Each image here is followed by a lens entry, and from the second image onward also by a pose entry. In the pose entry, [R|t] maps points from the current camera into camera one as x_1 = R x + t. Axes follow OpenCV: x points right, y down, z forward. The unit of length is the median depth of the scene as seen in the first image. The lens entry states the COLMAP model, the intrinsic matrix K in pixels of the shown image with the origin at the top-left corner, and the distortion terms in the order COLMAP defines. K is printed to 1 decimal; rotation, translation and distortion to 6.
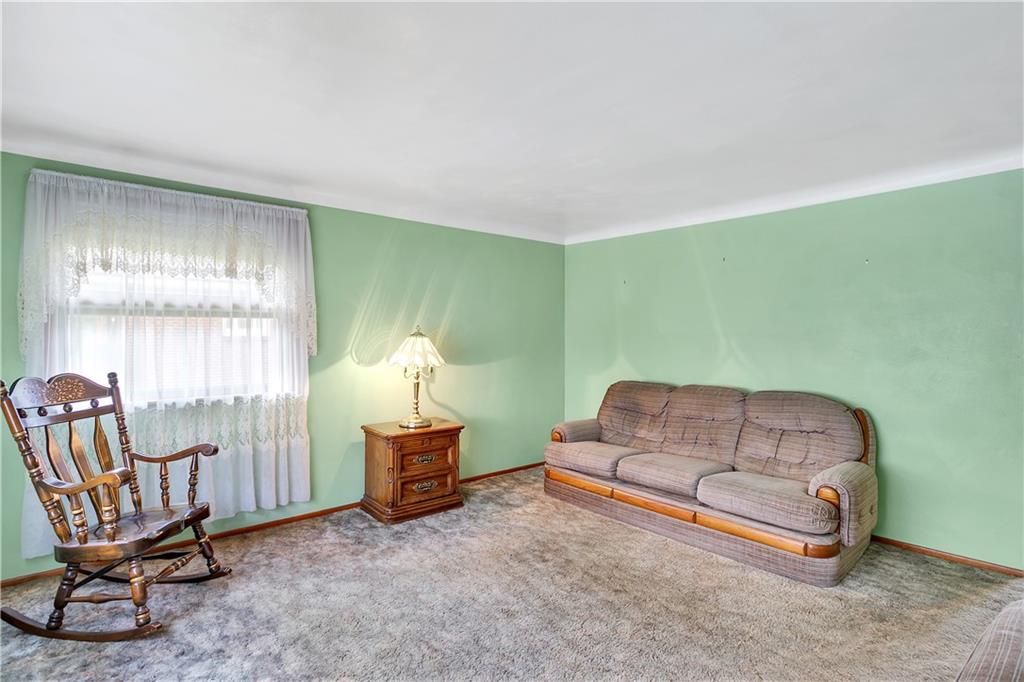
lens RADIAL K [[532.3, 0, 493.6], [0, 532.3, 339.3], [0, 0, 1]] dist [0.002889, 0.000670]
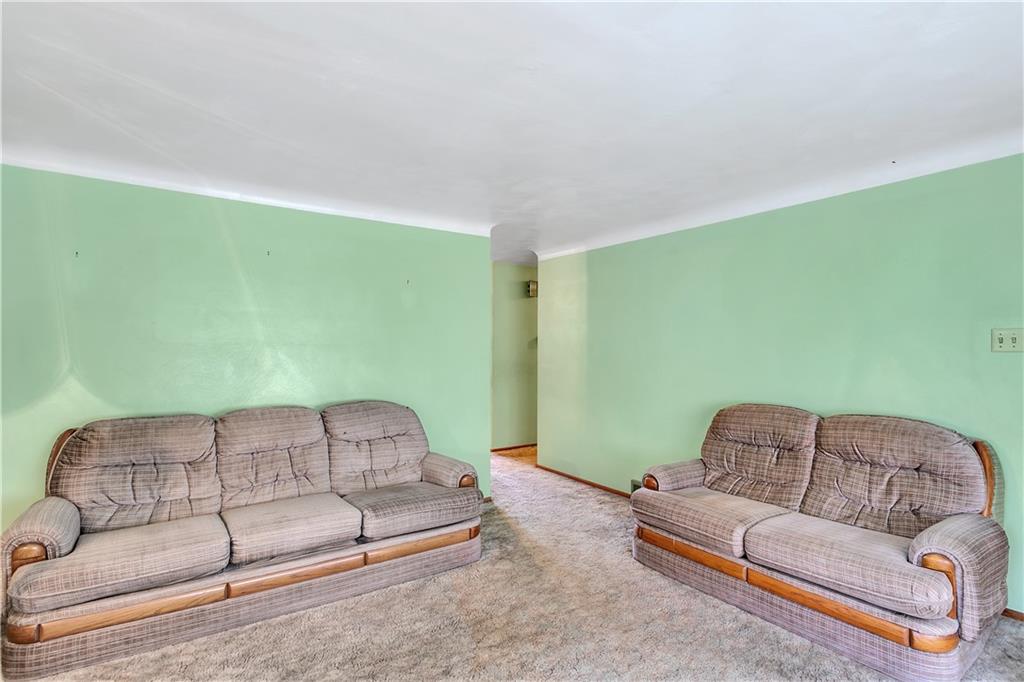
lens RADIAL K [[532.3, 0, 493.6], [0, 532.3, 339.3], [0, 0, 1]] dist [0.002889, 0.000670]
pose [[0.067830, 0.005330, 0.997683, -0.413348], [-0.002067, 0.999984, -0.005202, -0.014188], [-0.997695, -0.001709, 0.067840, 0.650240]]
